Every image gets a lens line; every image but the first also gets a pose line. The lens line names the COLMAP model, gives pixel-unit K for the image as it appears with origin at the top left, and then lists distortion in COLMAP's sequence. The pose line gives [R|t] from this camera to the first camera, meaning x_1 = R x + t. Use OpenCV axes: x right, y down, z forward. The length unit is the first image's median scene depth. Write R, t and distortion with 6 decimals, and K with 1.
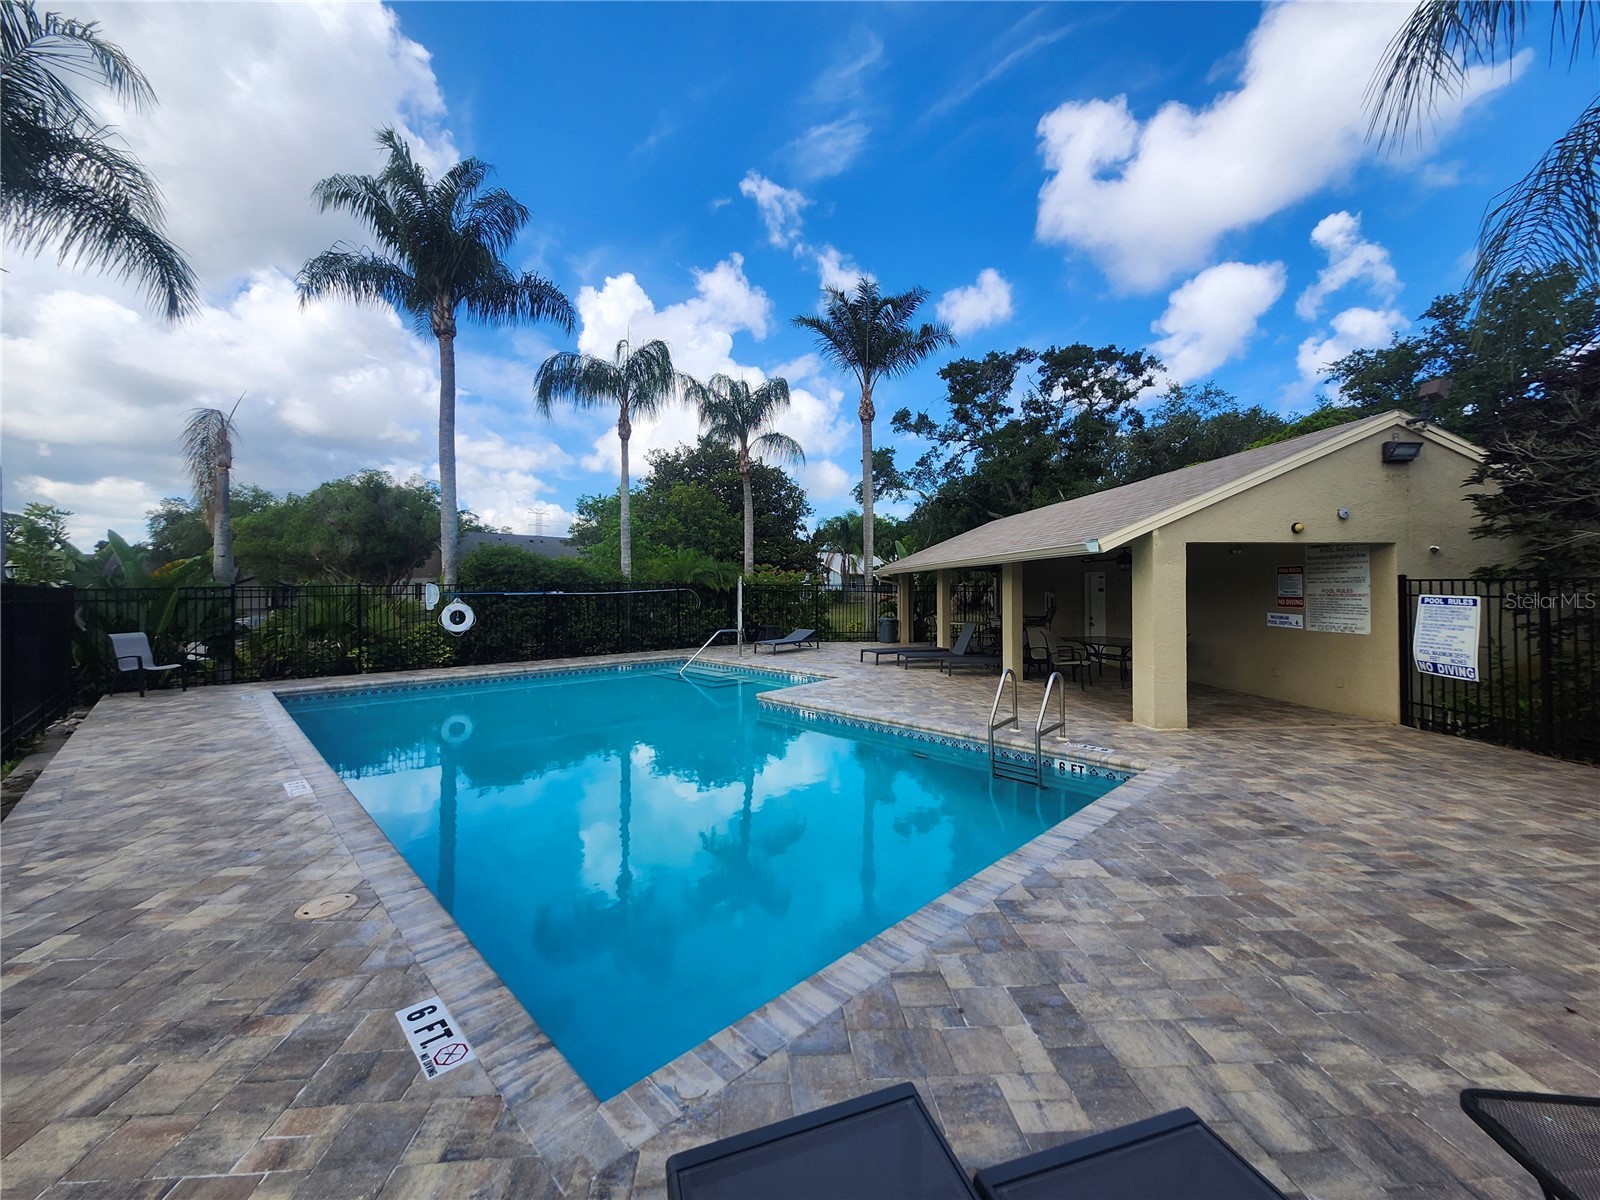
lens RADIAL K [[626.2, 0, 789.5], [0, 626.2, 591.7], [0, 0, 1]] dist [-0.001392, -0.000586]
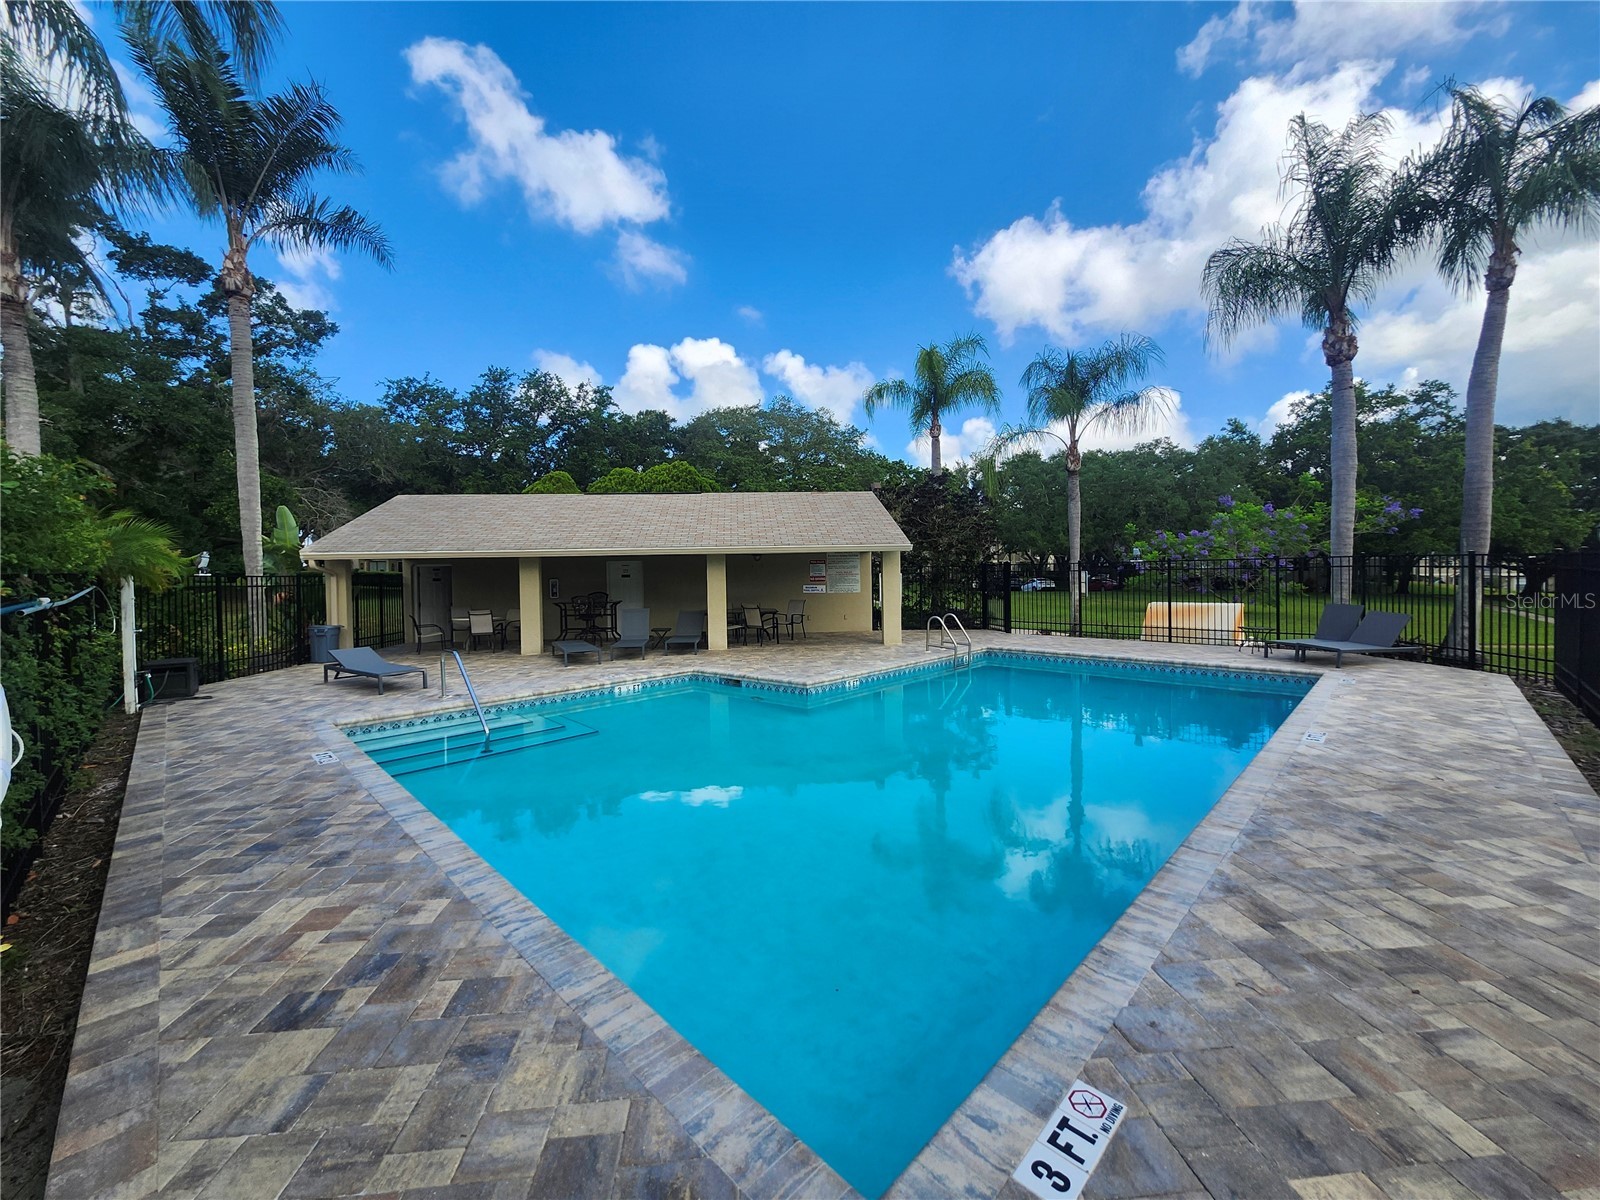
lens RADIAL K [[626.2, 0, 801.6], [0, 626.2, 593.2], [0, 0, 1]] dist [-0.001392, -0.000586]
pose [[-0.021077, -0.032683, 0.999244, -1.220271], [0.022337, 0.999201, 0.033153, -0.005362], [-0.999528, 0.023019, -0.020330, 1.239239]]
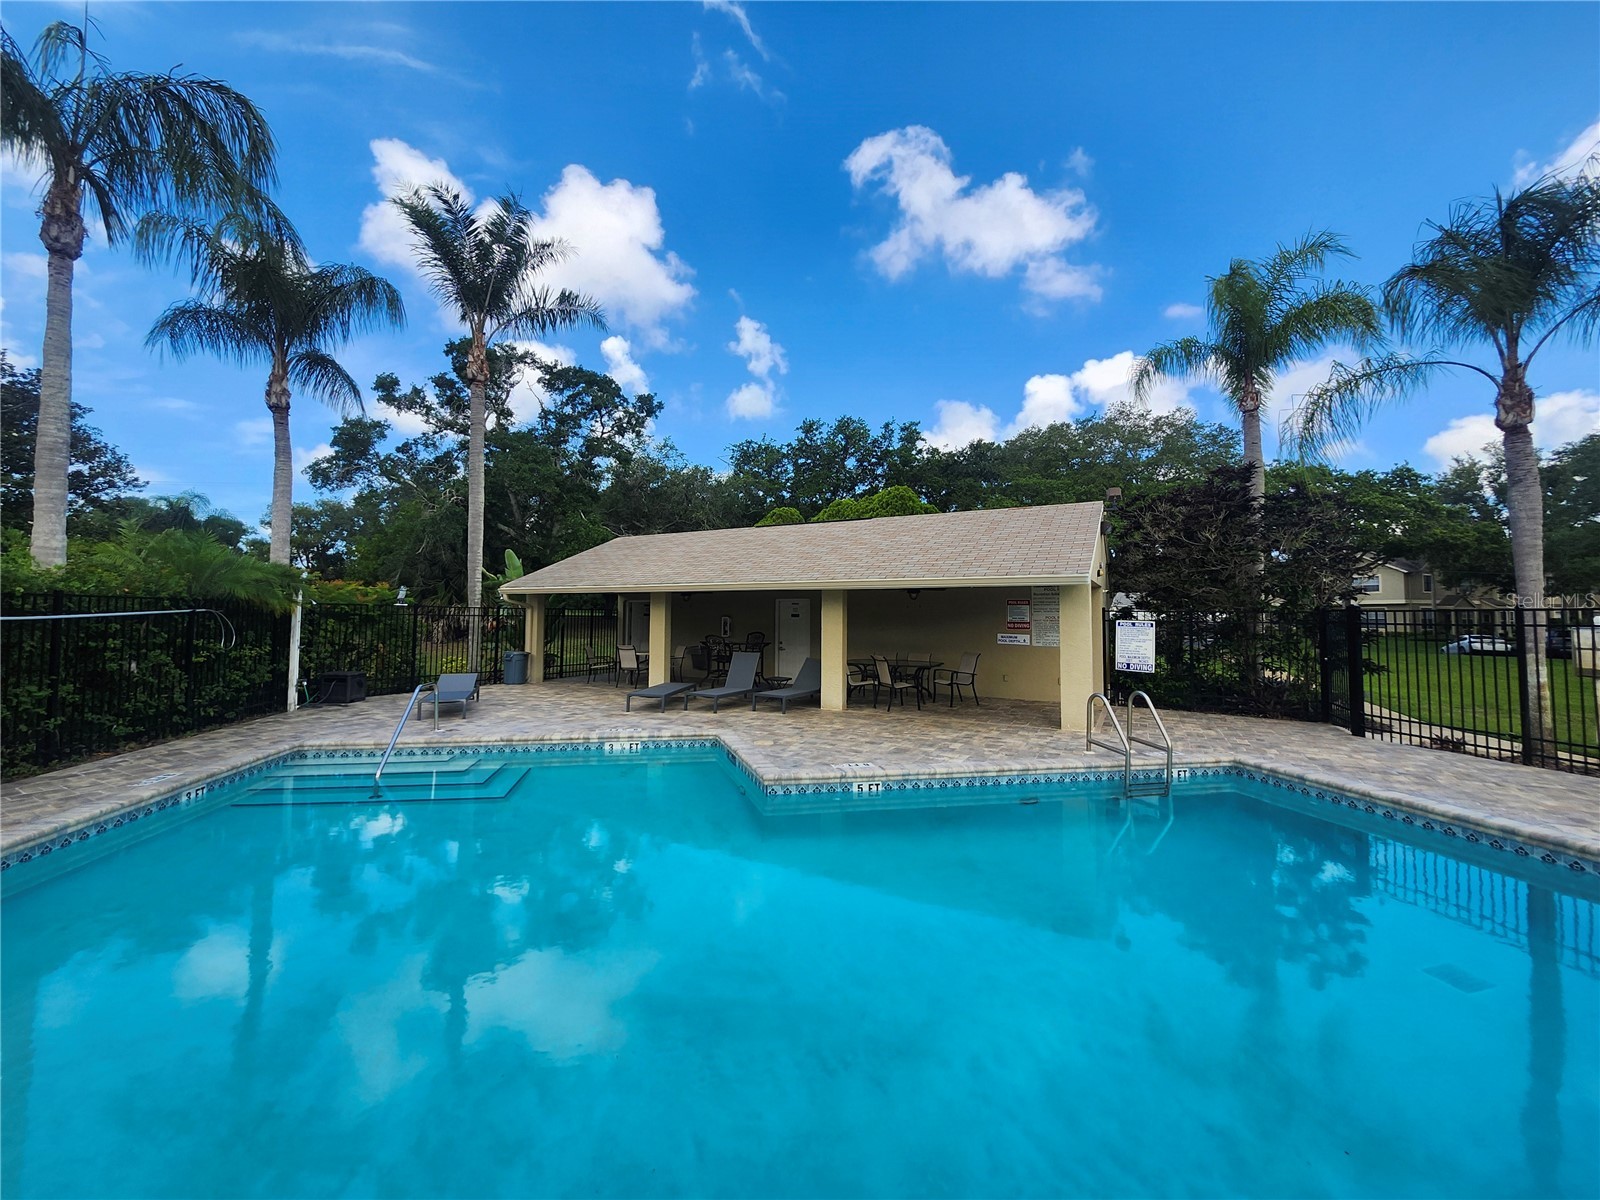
lens RADIAL K [[626.2, 0, 803.2], [0, 626.2, 594.5], [0, 0, 1]] dist [-0.001392, -0.000586]
pose [[0.556402, 0.032089, 0.830293, -0.680294], [-0.003663, 0.999339, -0.036167, -0.000020], [-0.830905, 0.017082, 0.556152, 0.717758]]
